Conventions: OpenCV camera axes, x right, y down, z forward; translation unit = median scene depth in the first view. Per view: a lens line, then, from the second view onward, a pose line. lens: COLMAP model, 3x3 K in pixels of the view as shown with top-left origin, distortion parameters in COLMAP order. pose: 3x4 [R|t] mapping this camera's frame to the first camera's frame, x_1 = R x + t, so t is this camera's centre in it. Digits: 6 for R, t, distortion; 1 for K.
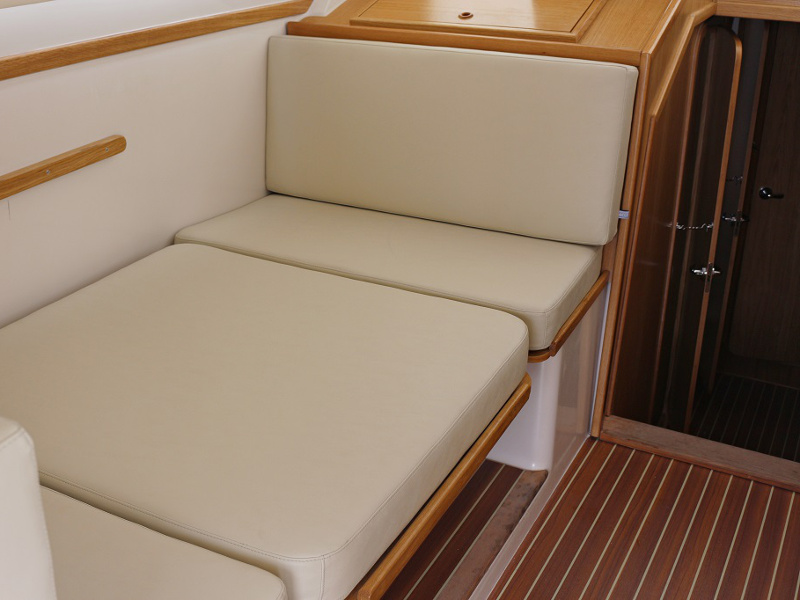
lens RADIAL K [[997.2, 0, 405.8], [0, 997.2, 295.2], [0, 0, 1]] dist [-0.024840, 0.000000]
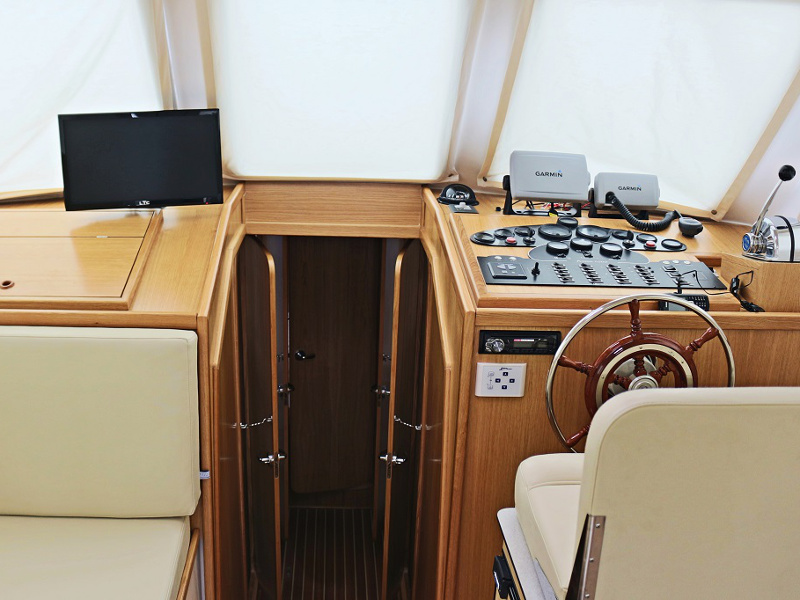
lens RADIAL K [[817.1, 0, 403.4], [0, 817.1, 297.5], [0, 0, 1]] dist [-0.165598, 0.000000]
pose [[0.866251, -0.124023, 0.483970, 0.026371], [0.172258, 0.983441, -0.056304, -0.165928], [-0.468973, 0.132142, 0.873271, 0.185403]]
